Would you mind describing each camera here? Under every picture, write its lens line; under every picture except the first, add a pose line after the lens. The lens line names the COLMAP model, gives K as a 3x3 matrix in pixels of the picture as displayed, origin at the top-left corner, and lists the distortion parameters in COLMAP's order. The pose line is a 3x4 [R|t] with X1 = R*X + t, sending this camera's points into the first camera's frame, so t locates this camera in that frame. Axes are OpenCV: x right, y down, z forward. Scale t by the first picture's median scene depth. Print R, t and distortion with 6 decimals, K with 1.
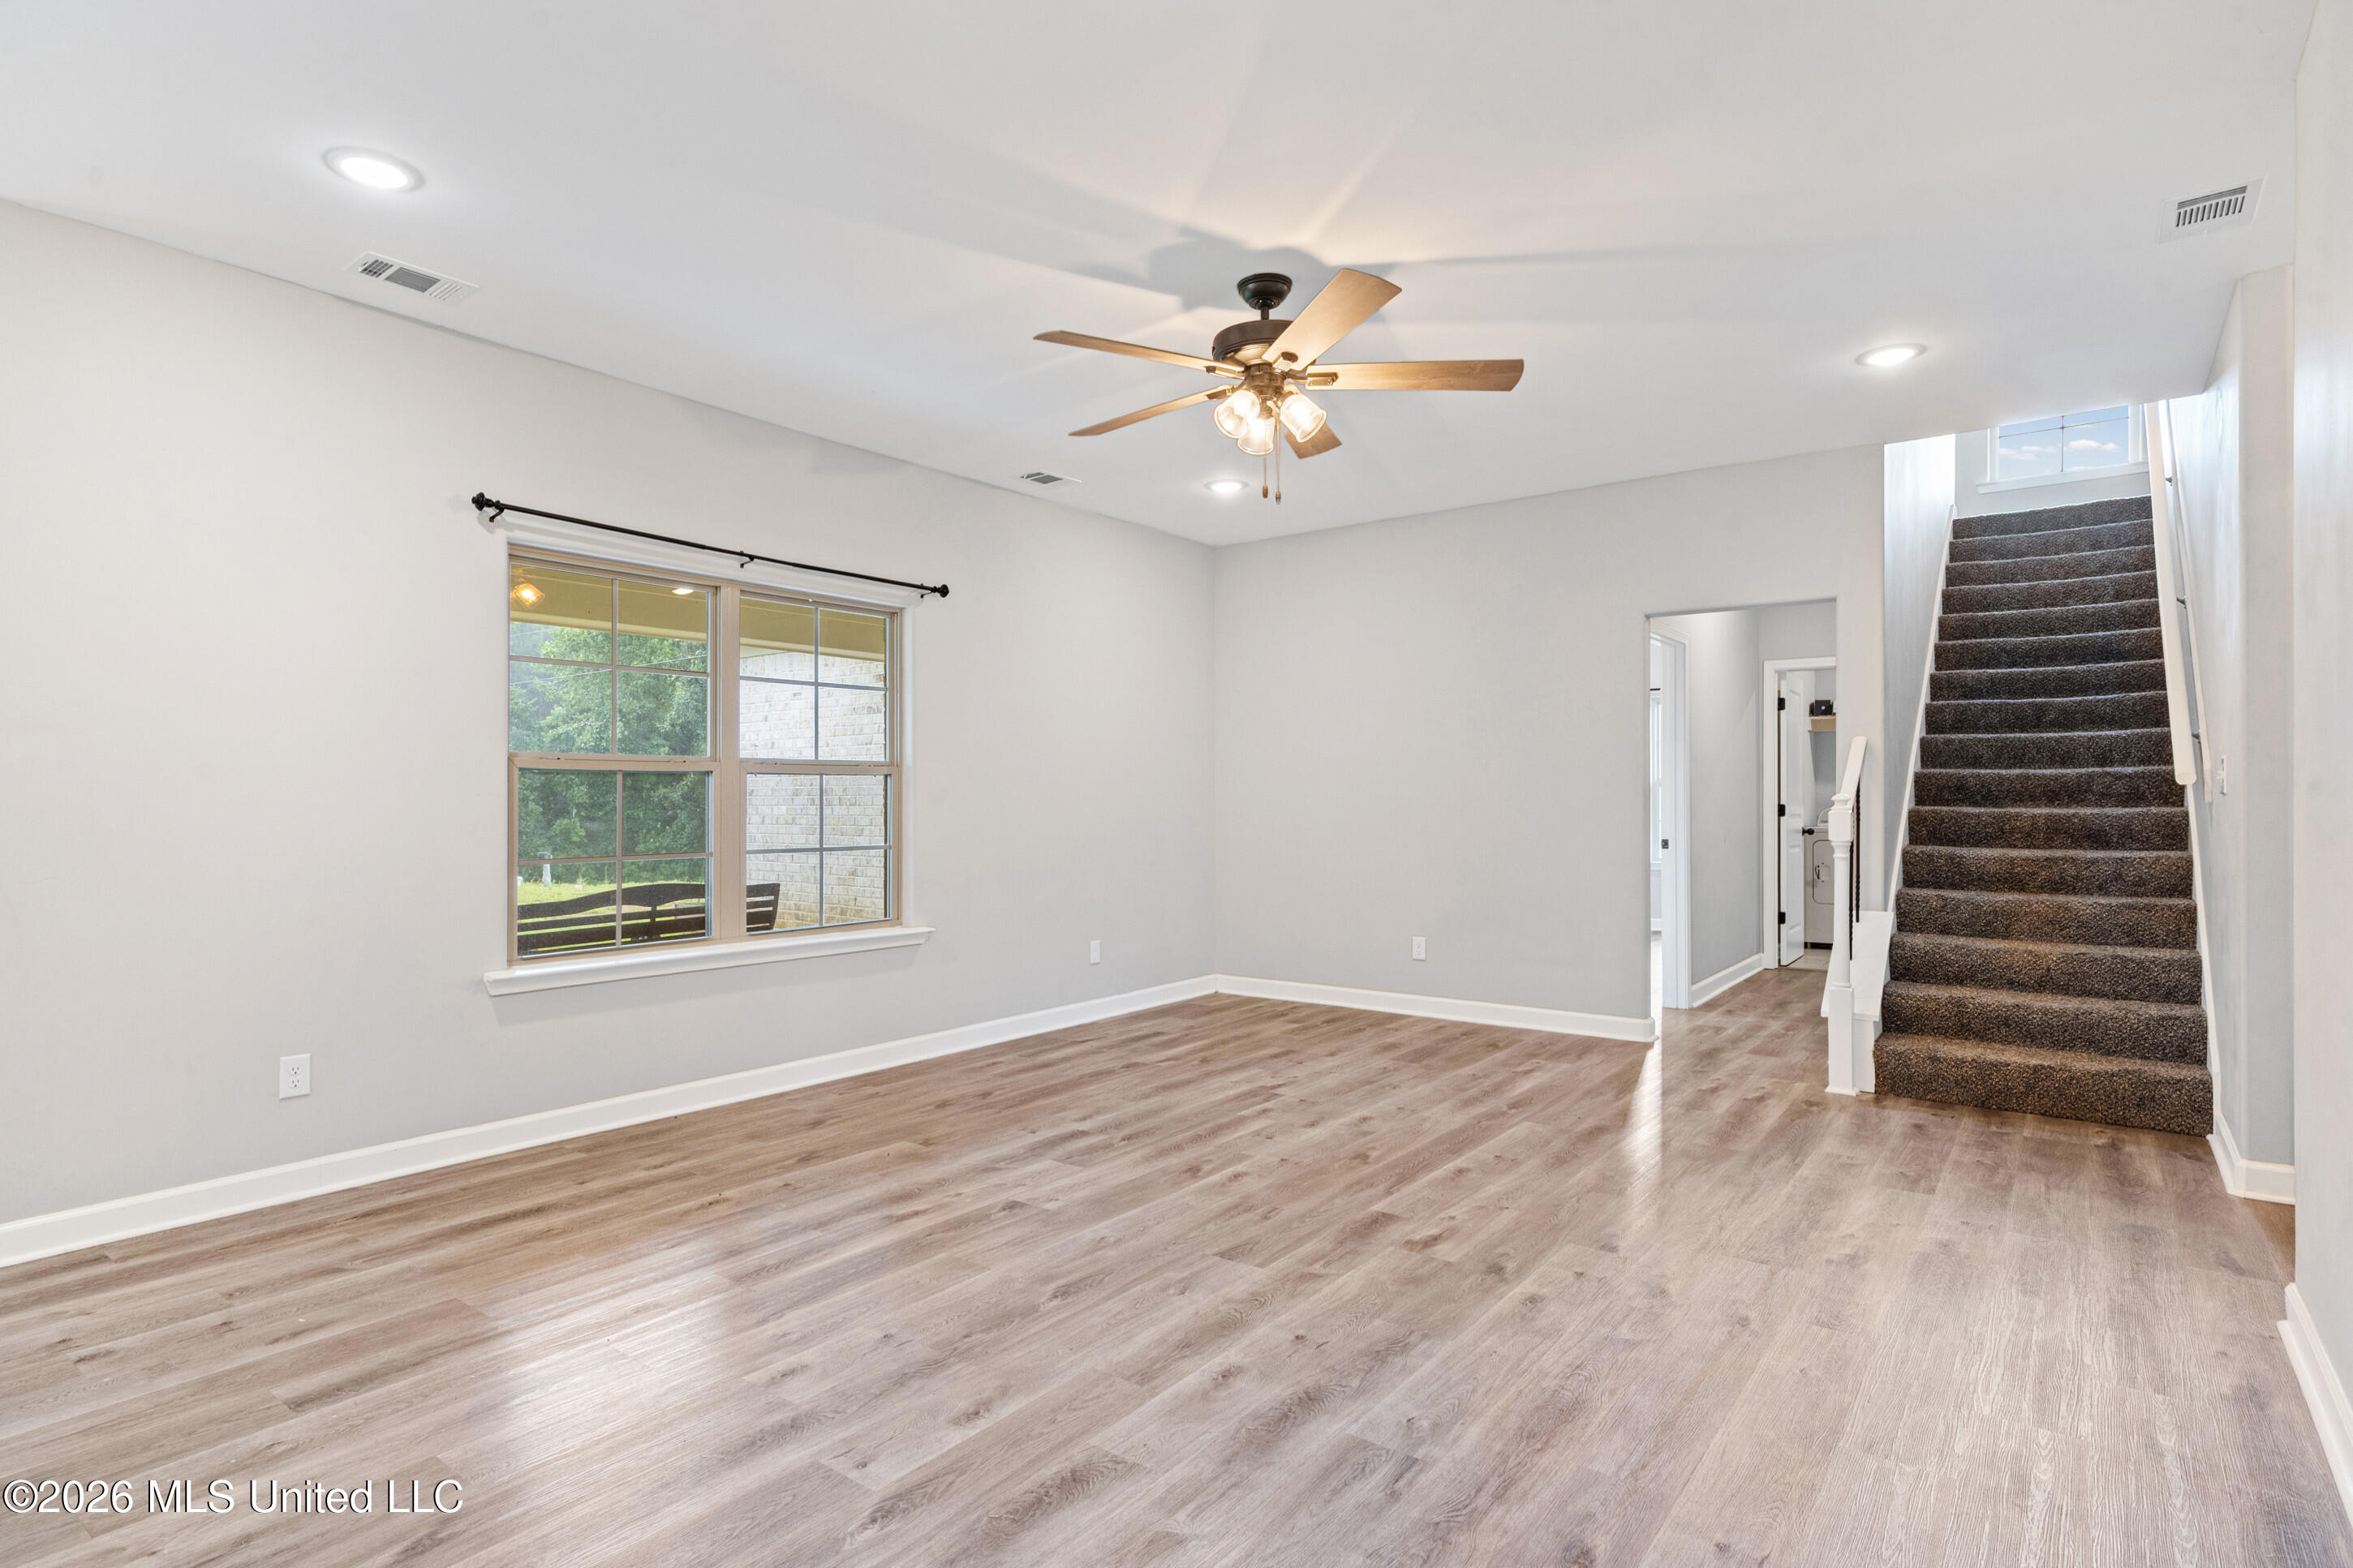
lens RADIAL K [[1198.7, 0, 1137.8], [0, 1198.7, 795.5], [0, 0, 1]] dist [-0.004409, -0.000584]
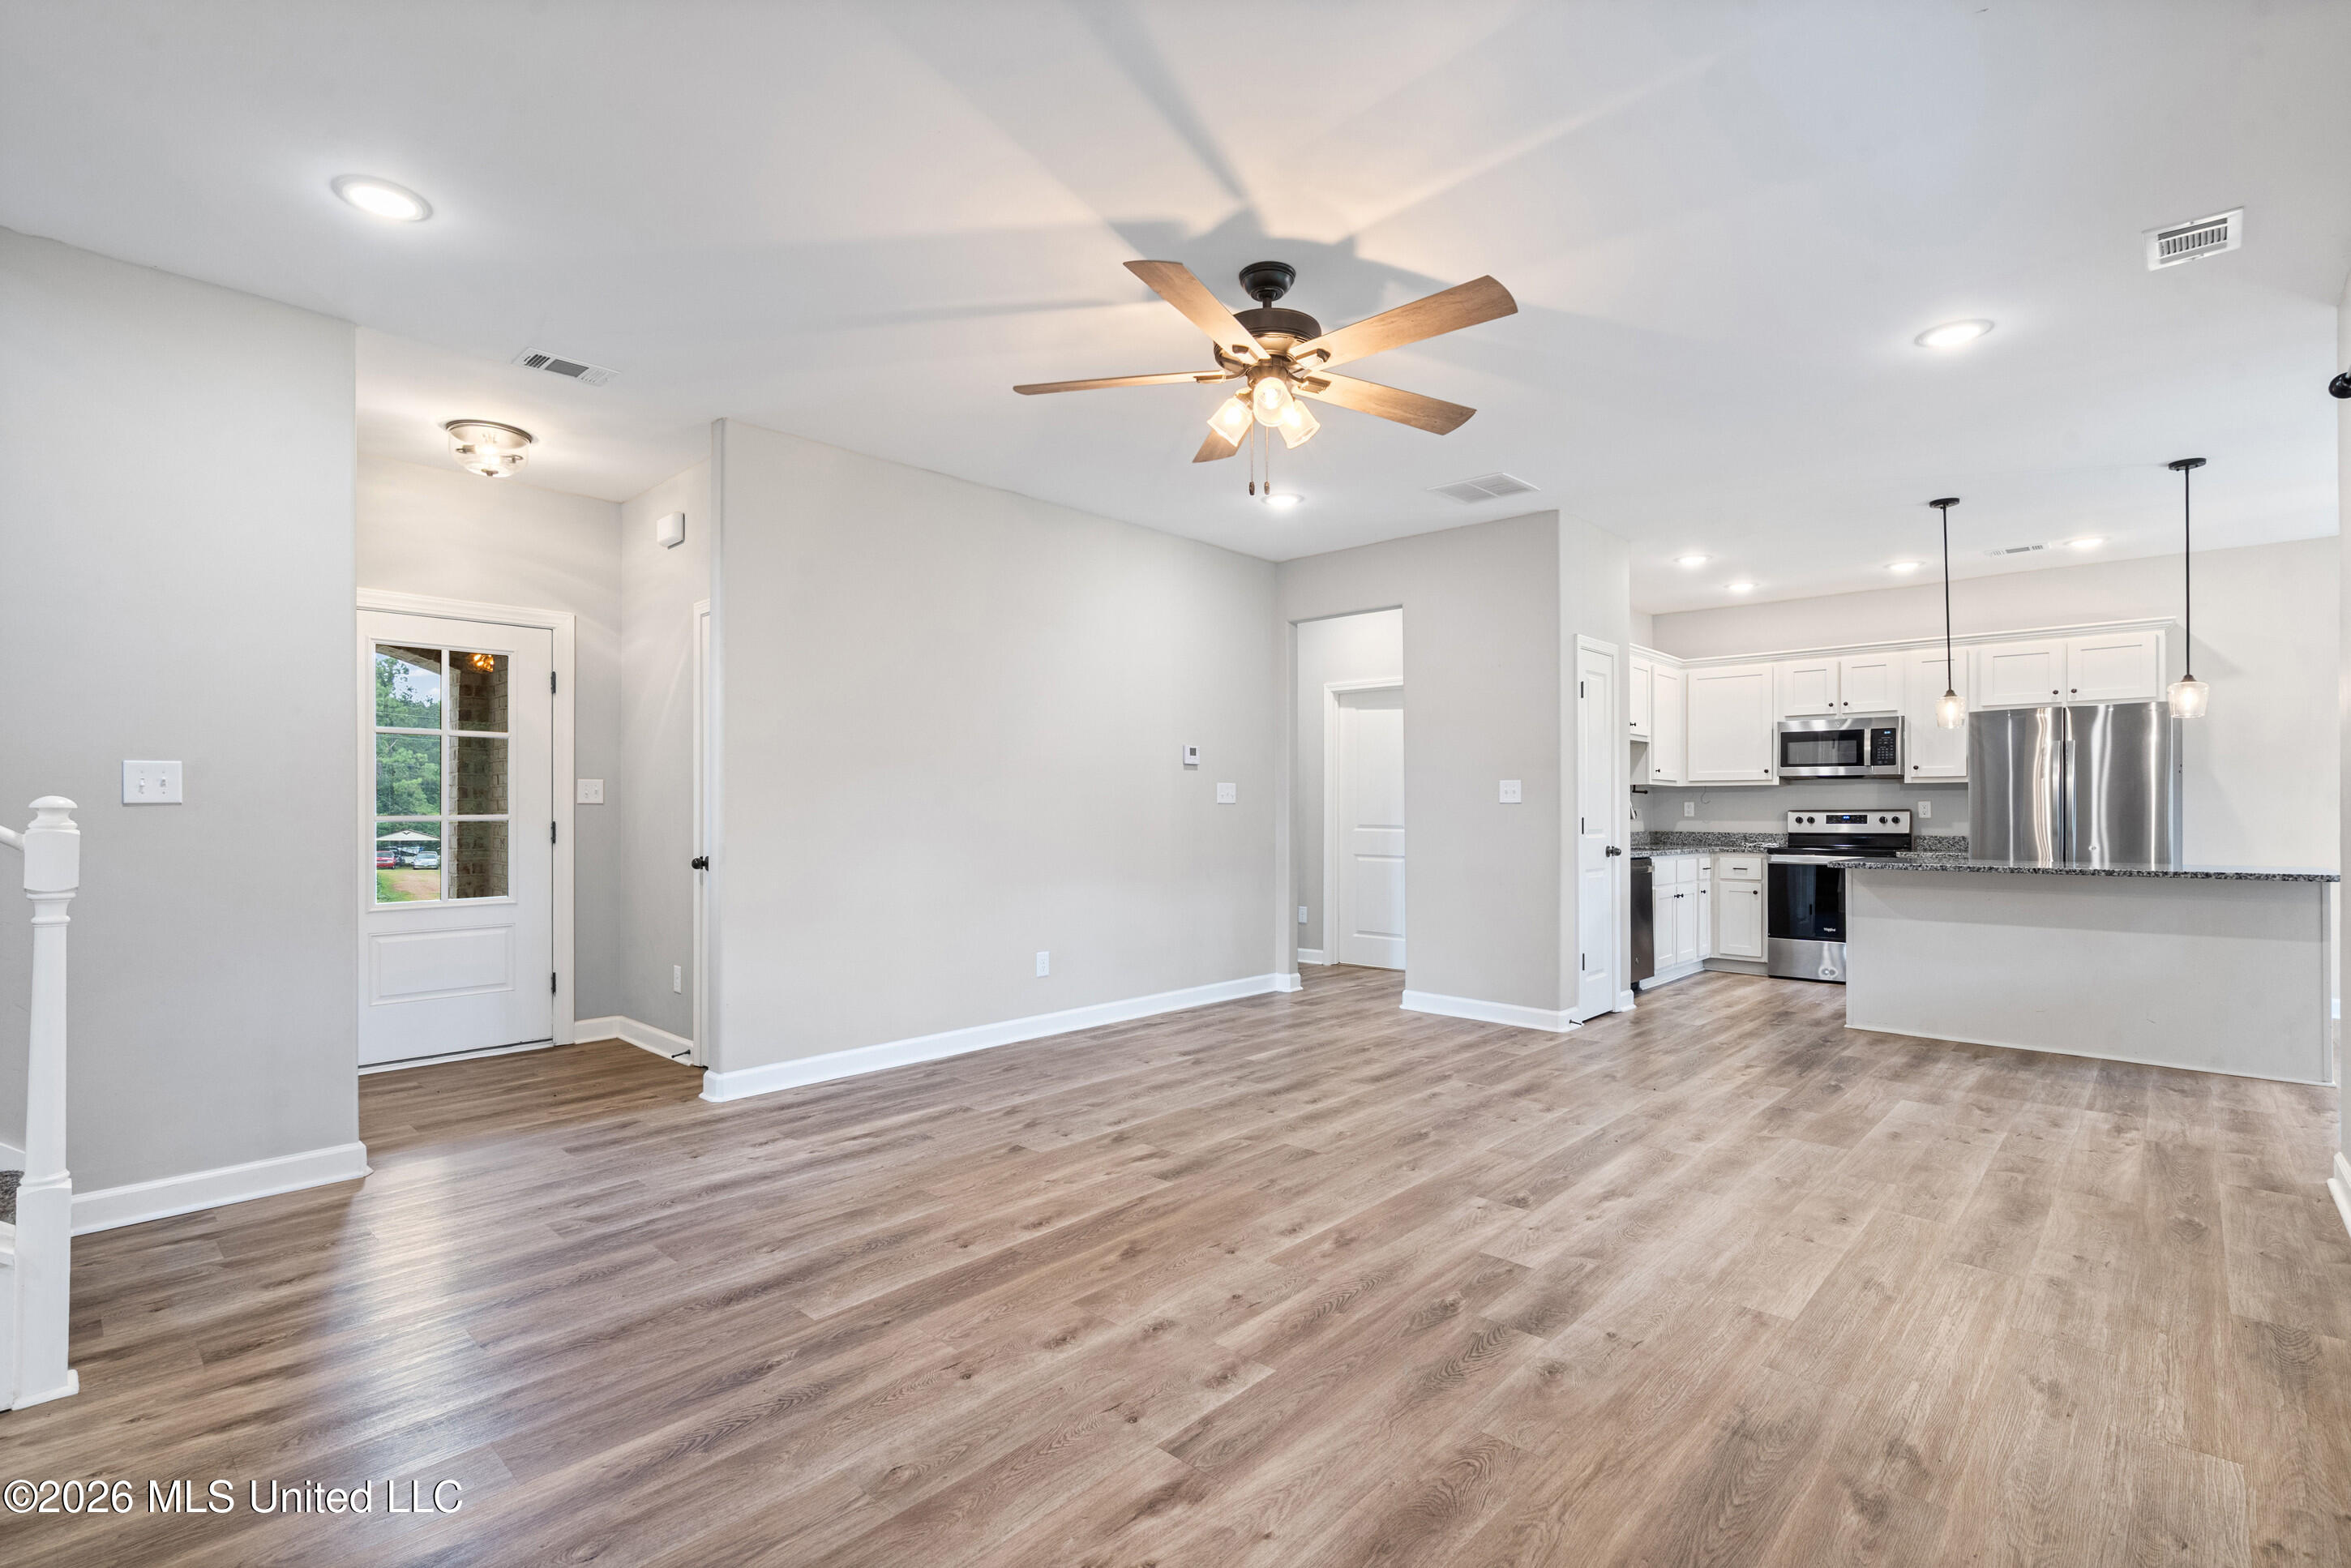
lens RADIAL K [[1085.0, 0, 1147.8], [0, 1085.0, 808.6], [0, 0, 1]] dist [-0.002700, 0.002014]
pose [[-0.995214, 0.004396, 0.097625, 0.114759], [0.003589, 0.999958, -0.008447, 0.013282], [-0.097658, -0.008057, -0.995187, 1.893876]]
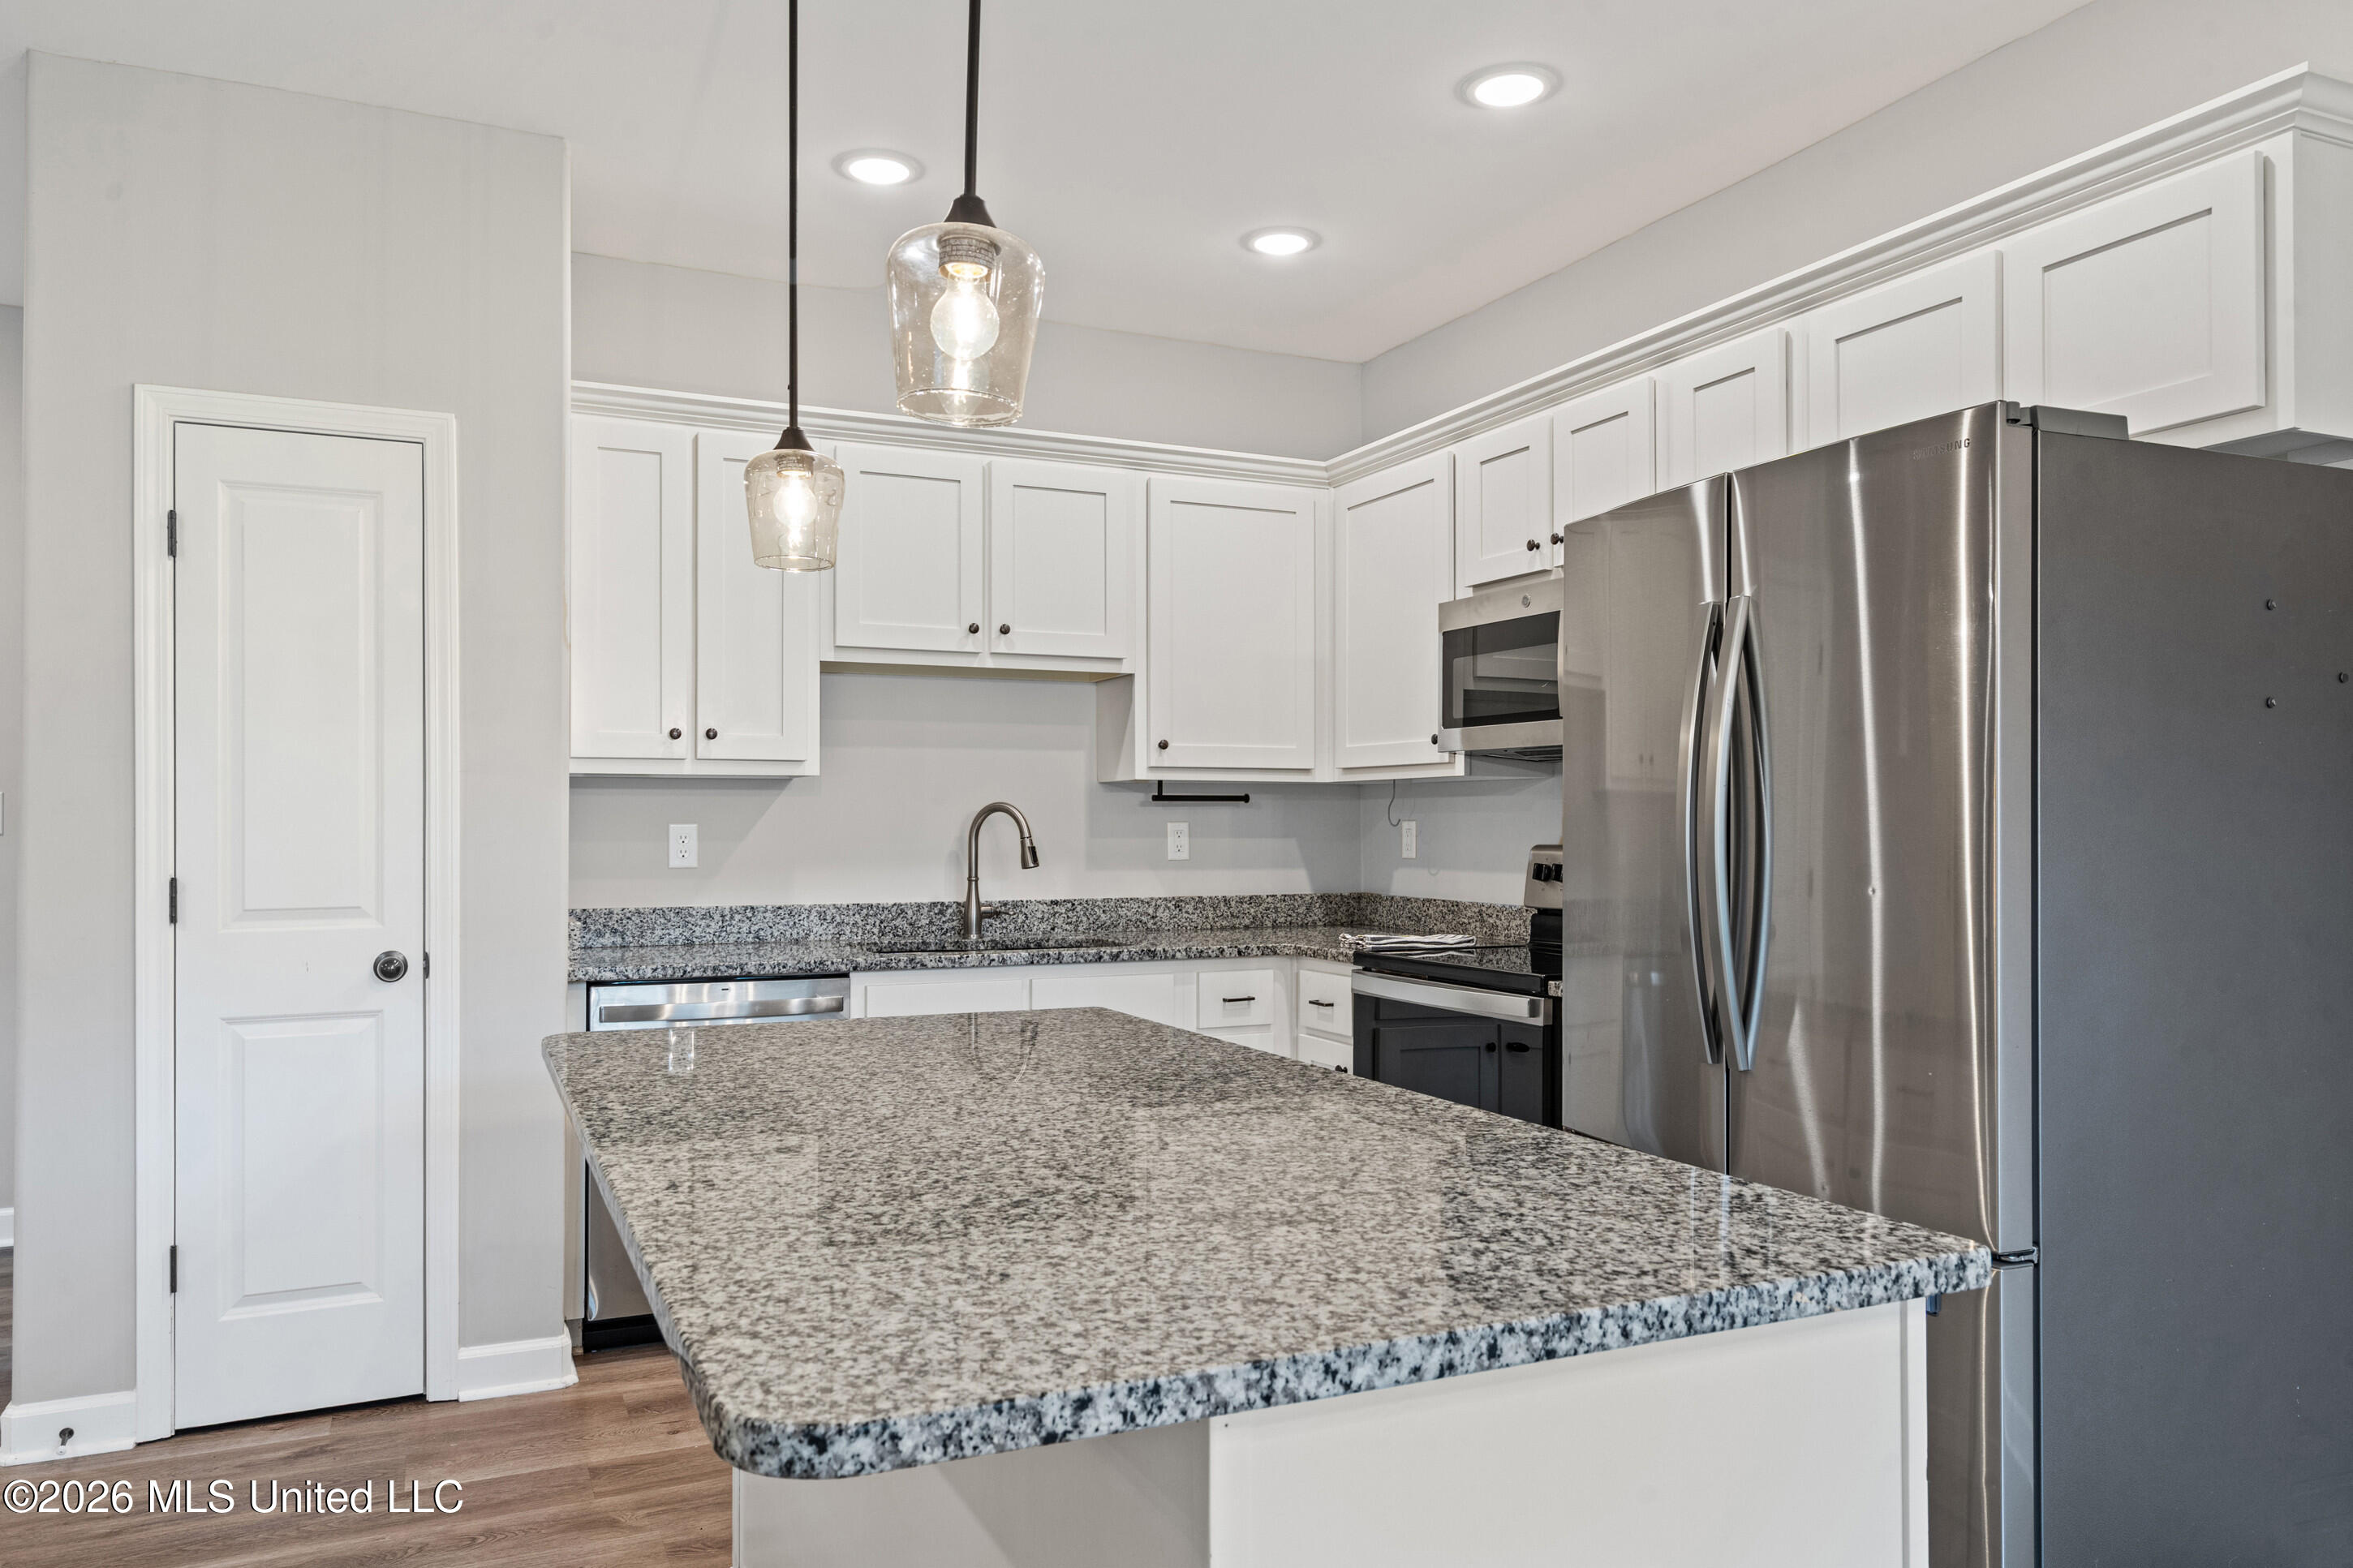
lens RADIAL K [[1582.4, 0, 1152.1], [0, 1582.4, 832.5], [0, 0, 1]] dist [-0.009746, 0.013178]
pose [[-0.885981, 0.005304, 0.463691, -1.275866], [0.005617, 0.999984, -0.000707, -0.007546], [-0.463687, 0.001978, -0.885997, 0.726706]]
